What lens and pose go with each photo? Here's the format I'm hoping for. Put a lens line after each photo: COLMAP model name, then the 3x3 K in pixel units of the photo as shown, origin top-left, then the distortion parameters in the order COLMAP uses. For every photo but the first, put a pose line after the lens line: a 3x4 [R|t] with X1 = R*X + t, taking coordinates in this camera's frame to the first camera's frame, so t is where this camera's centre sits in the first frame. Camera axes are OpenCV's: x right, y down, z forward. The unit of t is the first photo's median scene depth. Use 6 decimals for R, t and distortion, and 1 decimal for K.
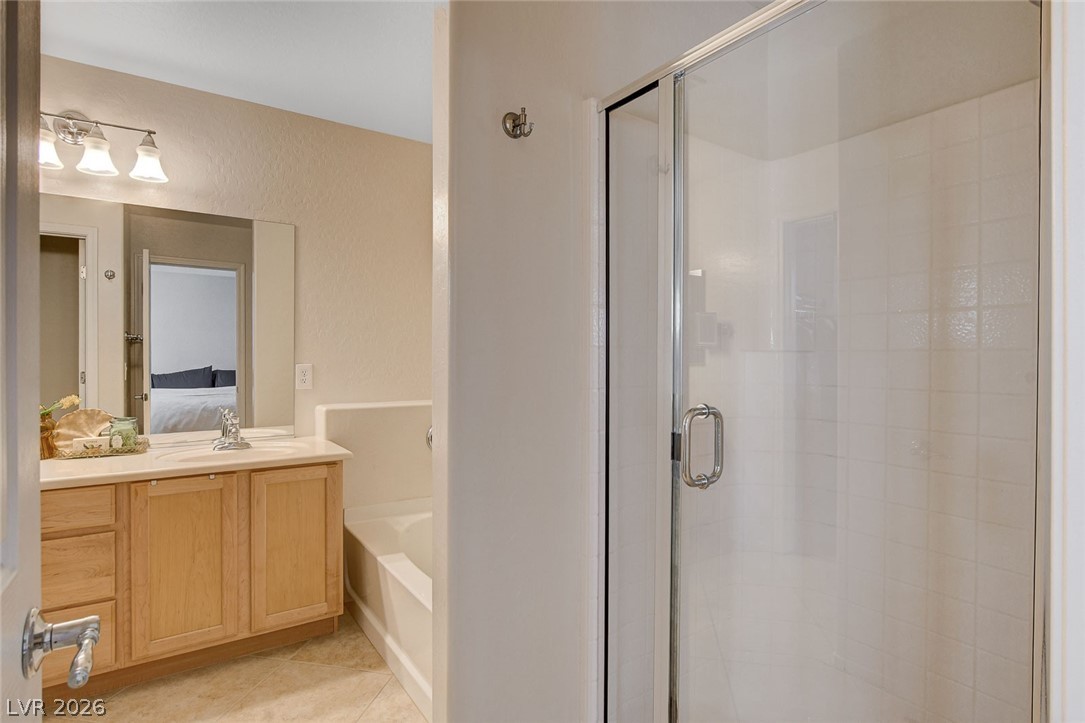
lens RADIAL K [[546.0, 0, 534.8], [0, 546.0, 358.5], [0, 0, 1]] dist [-0.001775, 0.001764]
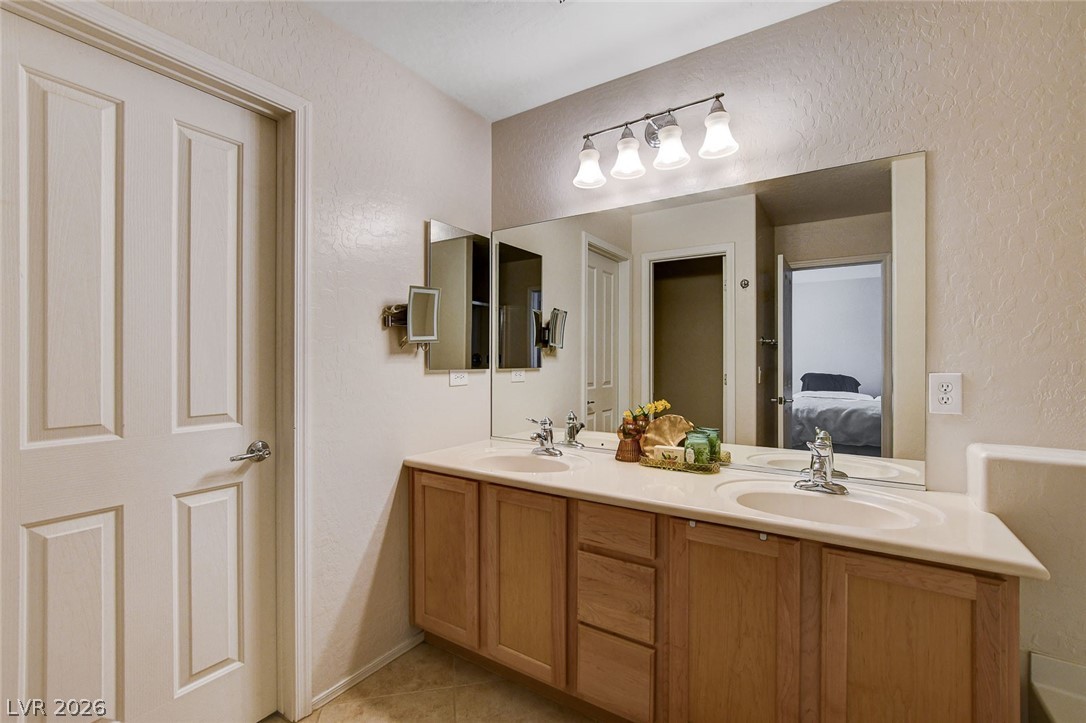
lens RADIAL K [[472.5, 0, 536.2], [0, 472.5, 361.2], [0, 0, 1]] dist [-0.018606, 0.001123]
pose [[0.377794, -0.000321, -0.925890, -0.141786], [-0.000398, 1.000000, -0.000509, -0.002975], [0.925889, 0.000561, 0.377794, 0.473728]]
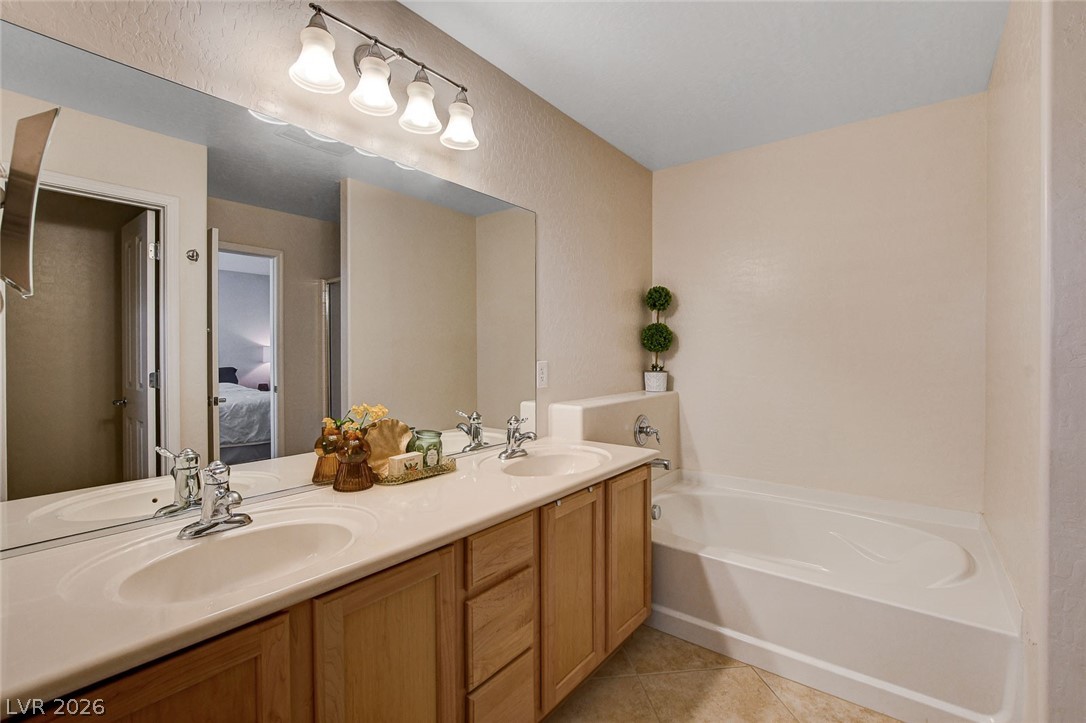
lens RADIAL K [[472.5, 0, 551.5], [0, 472.5, 357.0], [0, 0, 1]] dist [-0.018606, 0.001123]
pose [[0.951436, -0.006722, 0.307774, -0.816439], [0.004395, 0.999956, 0.008254, -0.004453], [-0.307816, -0.006500, 0.951424, 0.269591]]
